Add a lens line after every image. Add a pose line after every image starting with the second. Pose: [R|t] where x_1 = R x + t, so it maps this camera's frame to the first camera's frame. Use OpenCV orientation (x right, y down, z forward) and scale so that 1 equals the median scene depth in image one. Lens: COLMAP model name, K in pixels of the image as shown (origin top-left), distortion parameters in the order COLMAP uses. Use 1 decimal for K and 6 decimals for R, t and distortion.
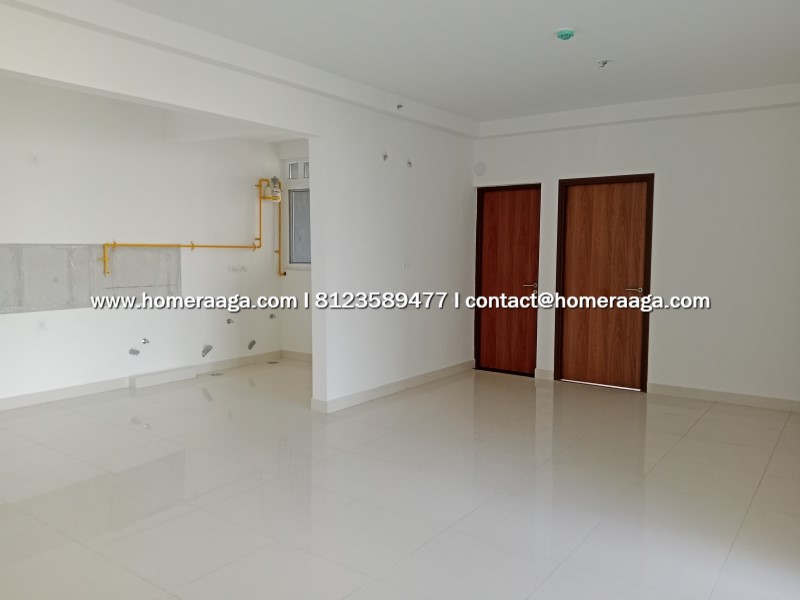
lens RADIAL K [[618.5, 0, 405.3], [0, 618.5, 305.0], [0, 0, 1]] dist [0.016000, -0.071837]
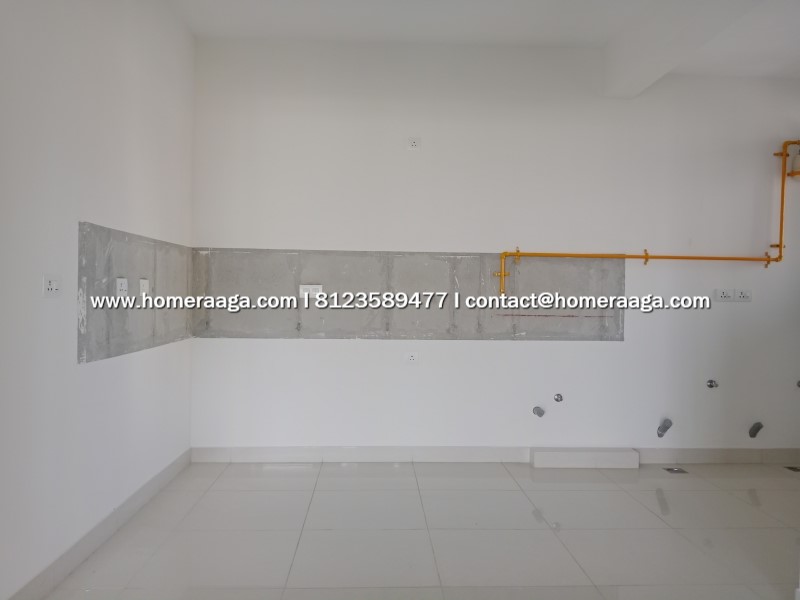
lens RADIAL K [[618.5, 0, 403.0], [0, 618.5, 302.6], [0, 0, 1]] dist [0.016000, -0.071837]
pose [[0.591385, 0.004097, -0.806379, 0.020147], [-0.082842, 0.995005, -0.055700, 0.007201], [0.802122, 0.099742, 0.588771, 0.474061]]
